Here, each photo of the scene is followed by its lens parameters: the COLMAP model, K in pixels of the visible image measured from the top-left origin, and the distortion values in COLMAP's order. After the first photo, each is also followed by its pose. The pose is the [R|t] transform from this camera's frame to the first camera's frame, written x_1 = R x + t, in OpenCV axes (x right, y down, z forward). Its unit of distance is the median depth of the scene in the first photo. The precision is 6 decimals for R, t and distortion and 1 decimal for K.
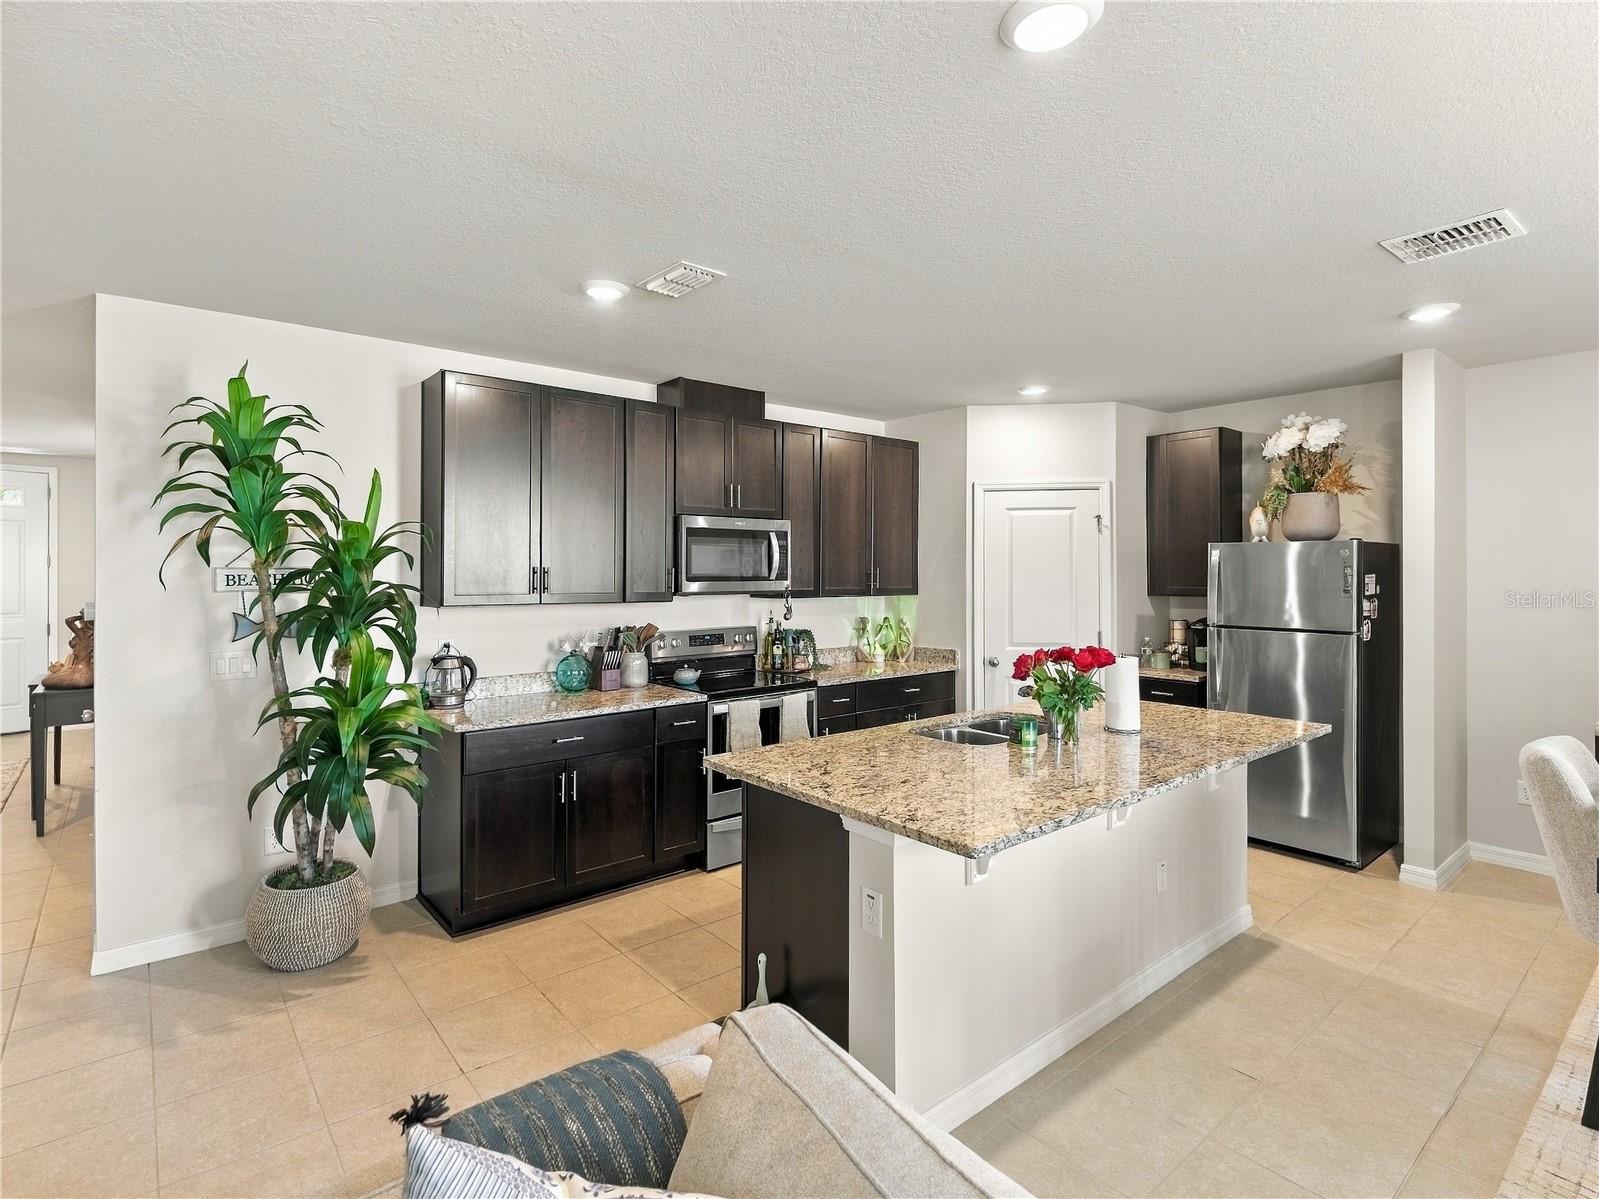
lens RADIAL K [[772.4, 0, 758.8], [0, 772.4, 576.3], [0, 0, 1]] dist [0.001964, 0.001012]
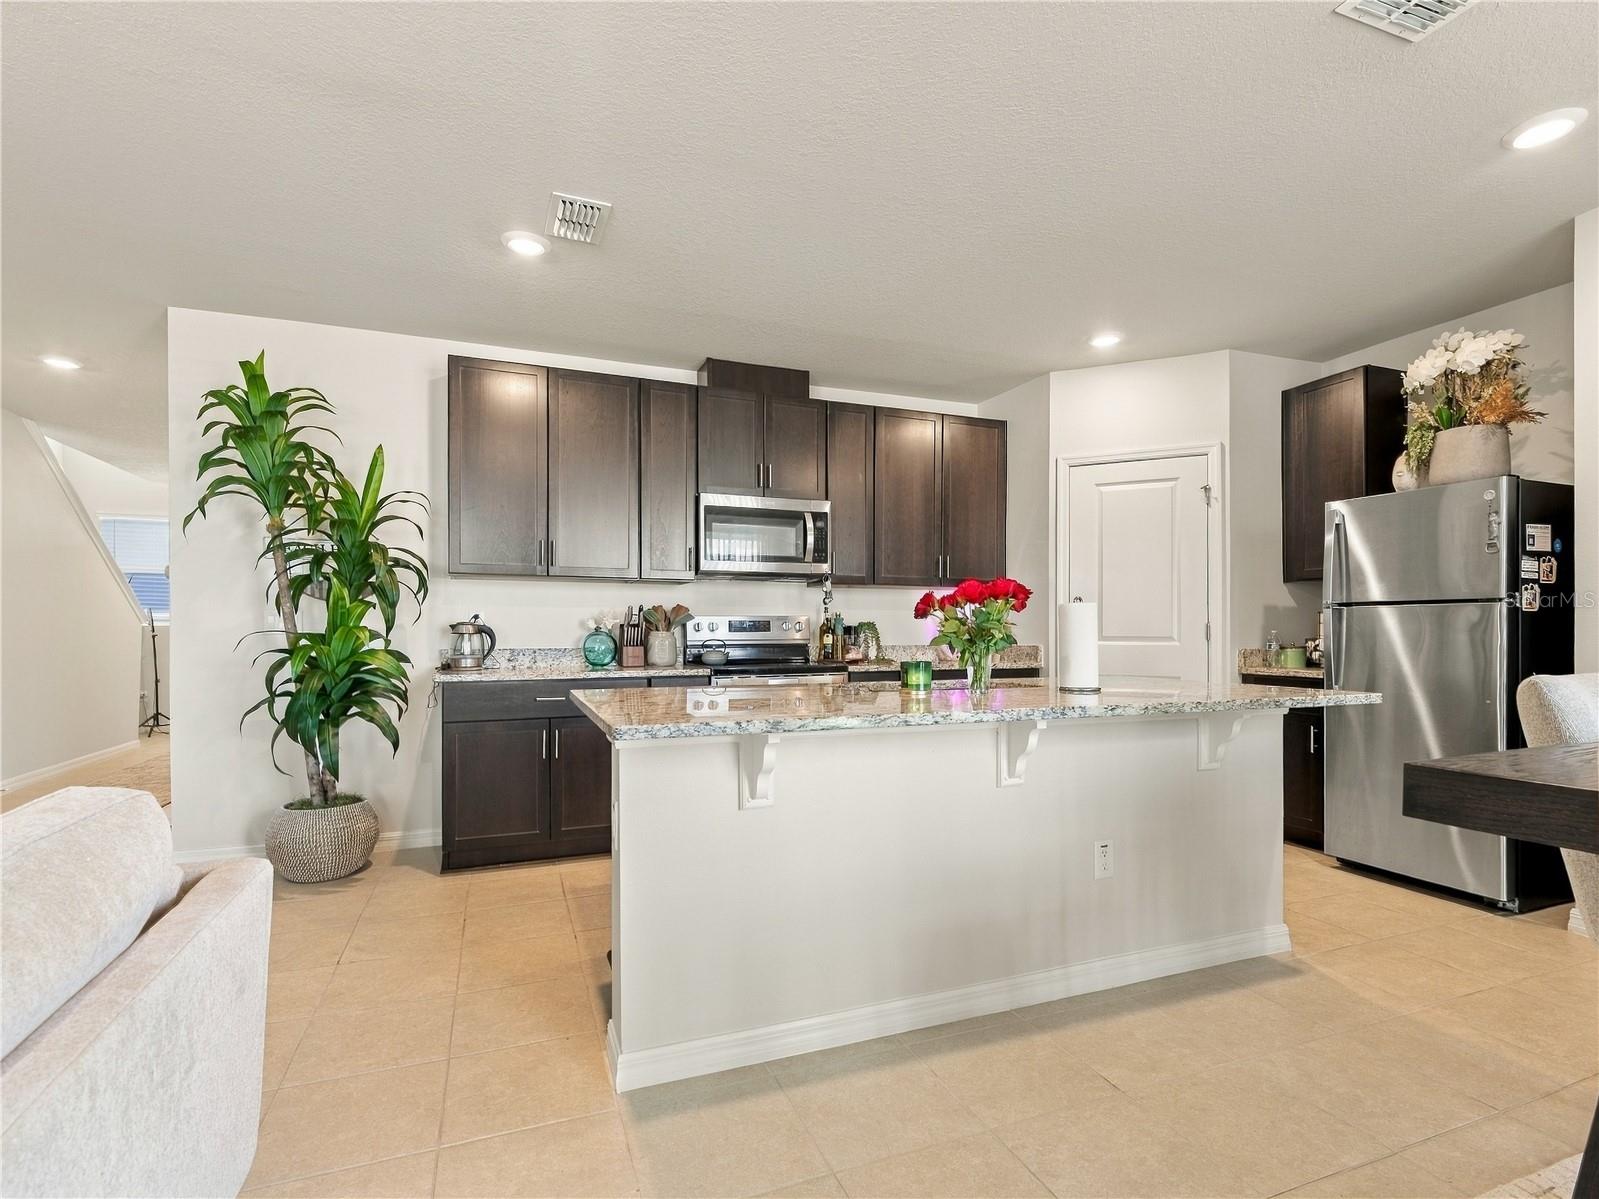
lens RADIAL K [[759.7, 0, 822.3], [0, 759.7, 639.3], [0, 0, 1]] dist [0.014431, -0.011990]
pose [[0.961264, 0.001245, -0.275627, 0.321492], [-0.000017, 0.999990, 0.004456, 0.104902], [0.275629, -0.004278, 0.961254, 0.094426]]
